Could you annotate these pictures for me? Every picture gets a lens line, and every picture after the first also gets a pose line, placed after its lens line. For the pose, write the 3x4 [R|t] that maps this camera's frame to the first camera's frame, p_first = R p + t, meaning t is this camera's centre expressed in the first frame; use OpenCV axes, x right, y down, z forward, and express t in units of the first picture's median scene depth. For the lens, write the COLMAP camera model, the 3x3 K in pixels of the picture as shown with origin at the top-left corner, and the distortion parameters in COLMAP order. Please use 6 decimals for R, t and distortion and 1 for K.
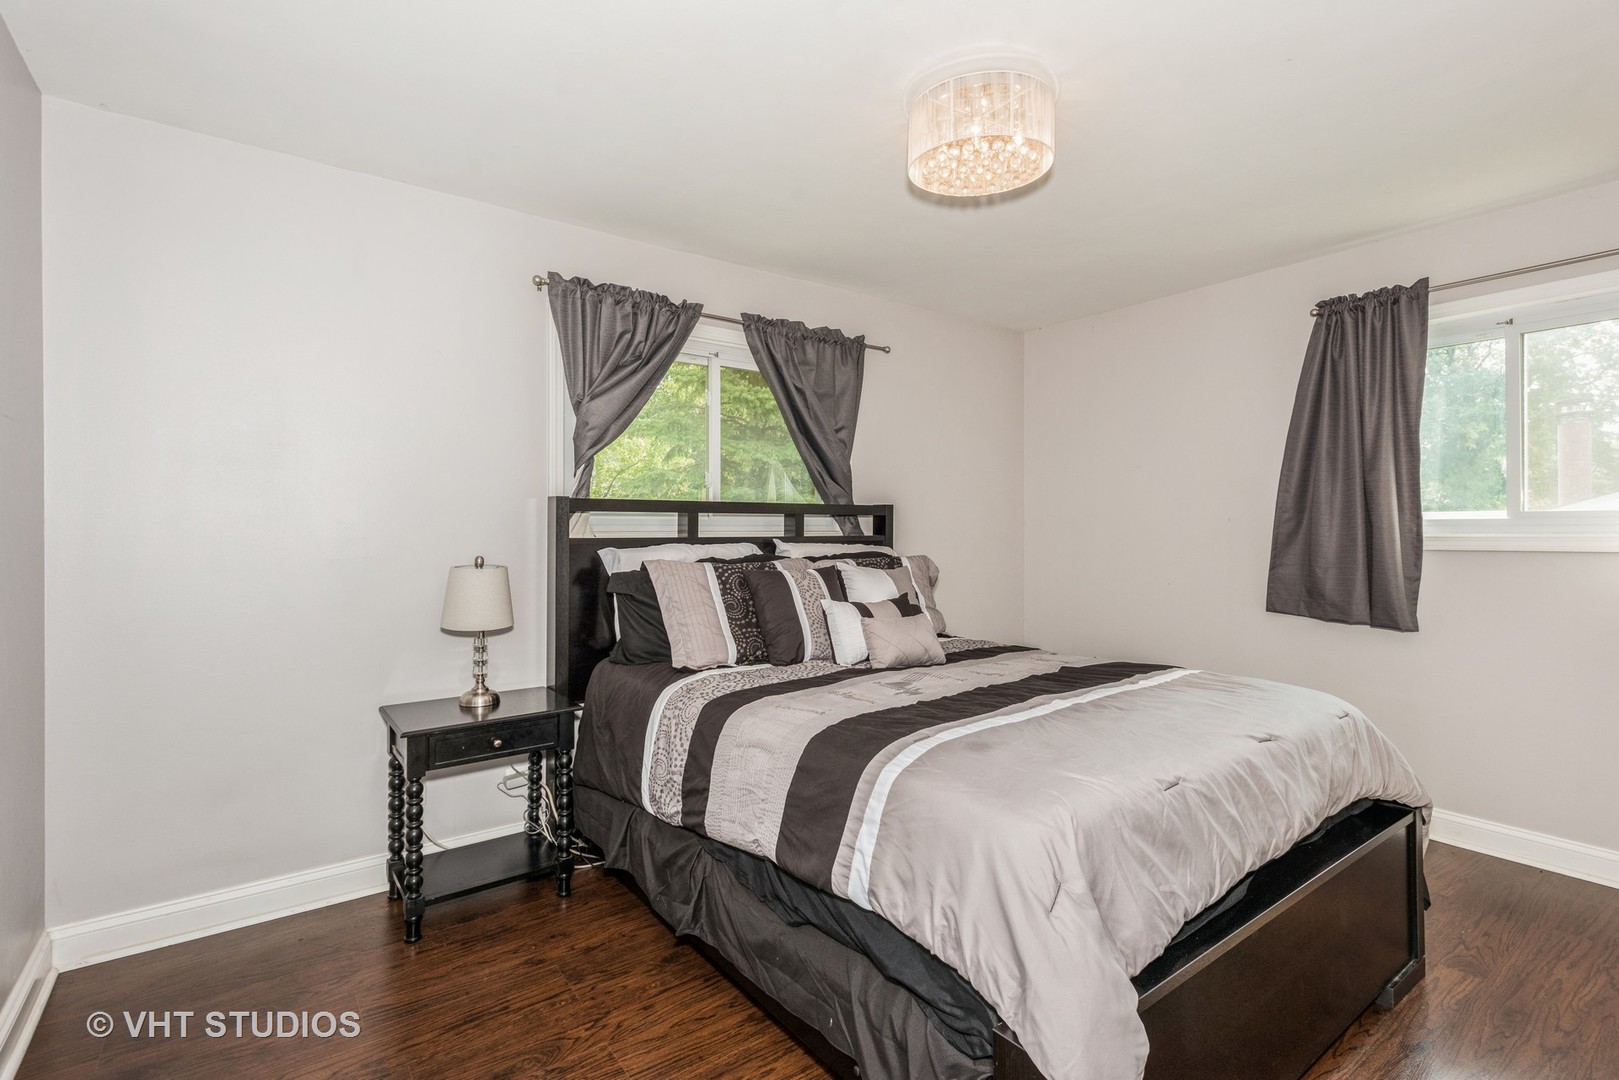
lens RADIAL K [[756.9, 0, 814.2], [0, 756.9, 538.3], [0, 0, 1]] dist [0.016081, -0.000457]
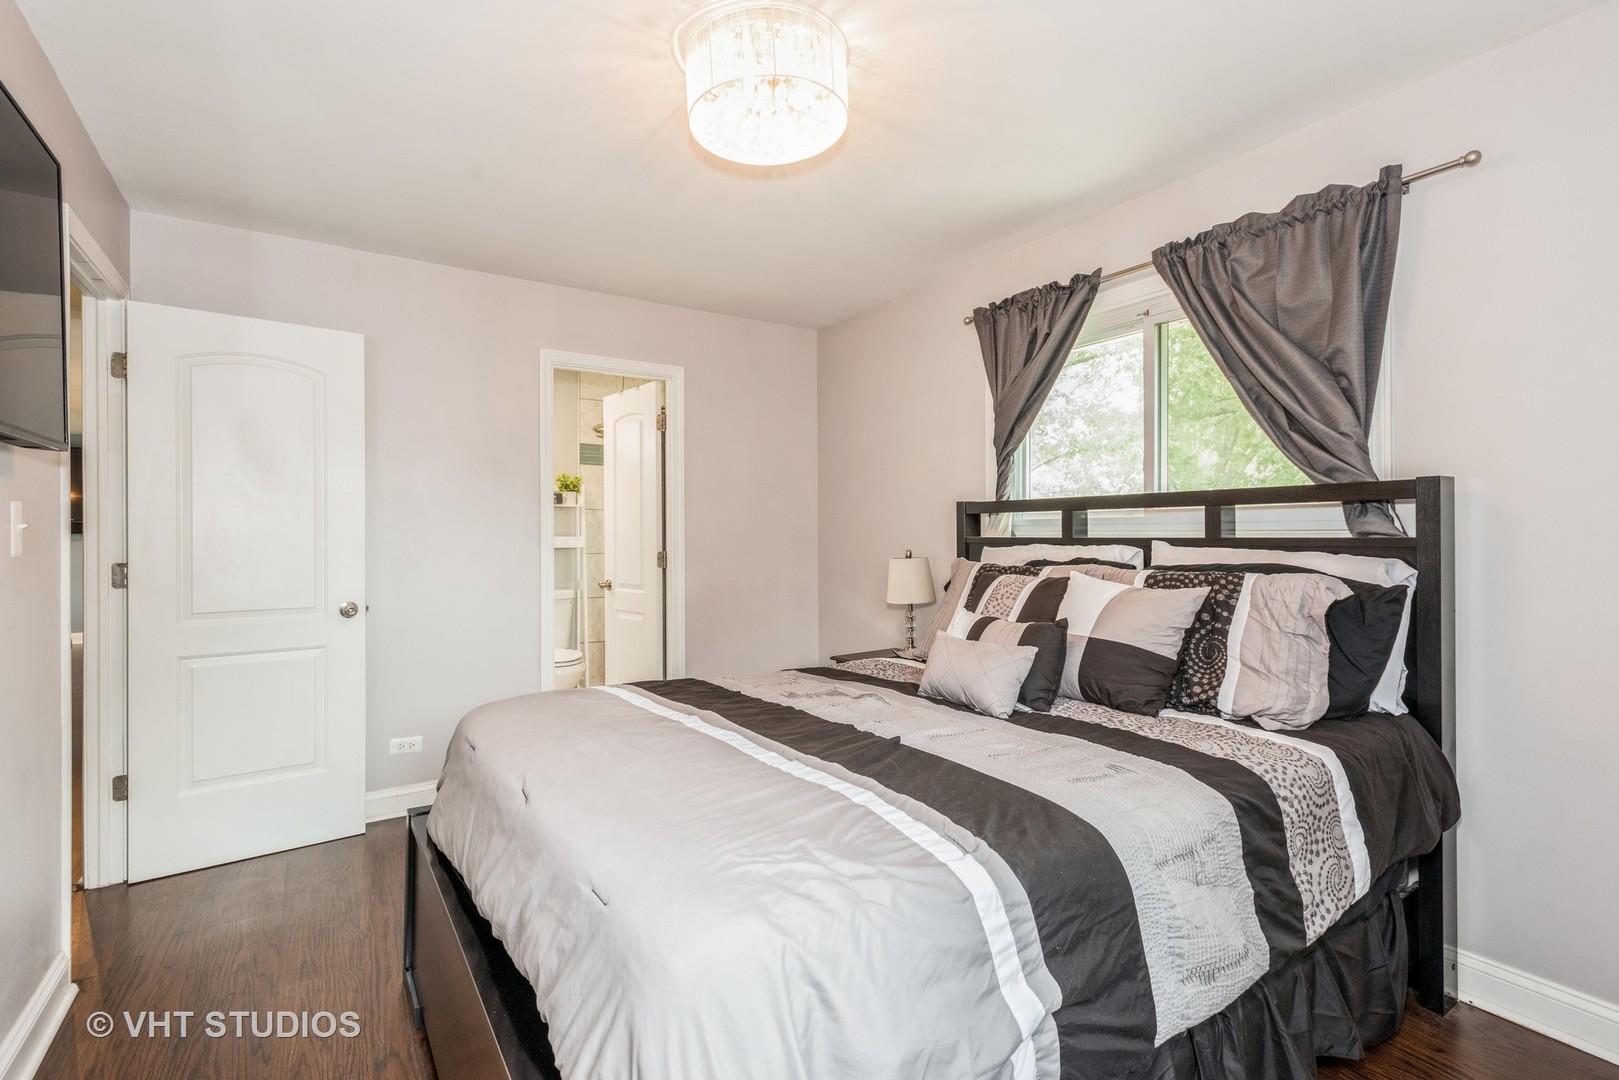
lens RADIAL K [[756.9, 0, 814.2], [0, 756.9, 538.3], [0, 0, 1]] dist [0.016081, -0.000457]
pose [[-0.048776, 0.009500, -0.998765, 0.736669], [-0.001500, 0.999953, 0.009585, -0.007898], [0.998809, 0.001965, -0.048759, 0.716468]]
